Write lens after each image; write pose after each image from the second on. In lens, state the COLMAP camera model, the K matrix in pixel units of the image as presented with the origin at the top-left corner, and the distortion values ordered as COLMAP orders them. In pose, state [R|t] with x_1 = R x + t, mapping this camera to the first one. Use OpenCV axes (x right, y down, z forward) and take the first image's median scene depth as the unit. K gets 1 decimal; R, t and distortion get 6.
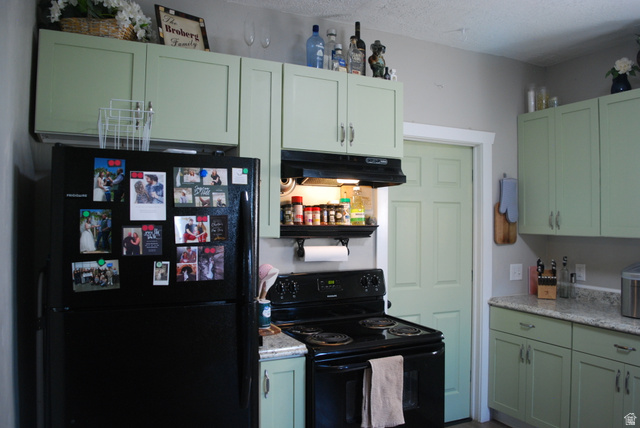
lens RADIAL K [[500.9, 0, 320.1], [0, 500.9, 211.4], [0, 0, 1]] dist [-0.091989, 0.011336]
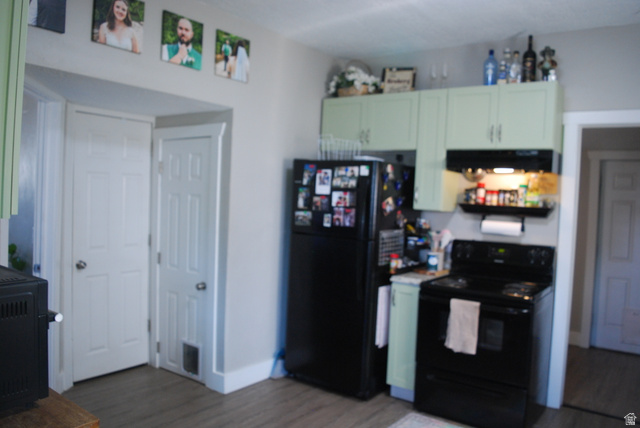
lens RADIAL K [[500.9, 0, 320.1], [0, 500.9, 211.4], [0, 0, 1]] dist [-0.091989, 0.011336]
pose [[0.471840, 0.042471, -0.880660, 1.397068], [-0.027483, 0.999062, 0.033456, 0.020571], [0.881255, 0.008417, 0.472565, 0.008665]]
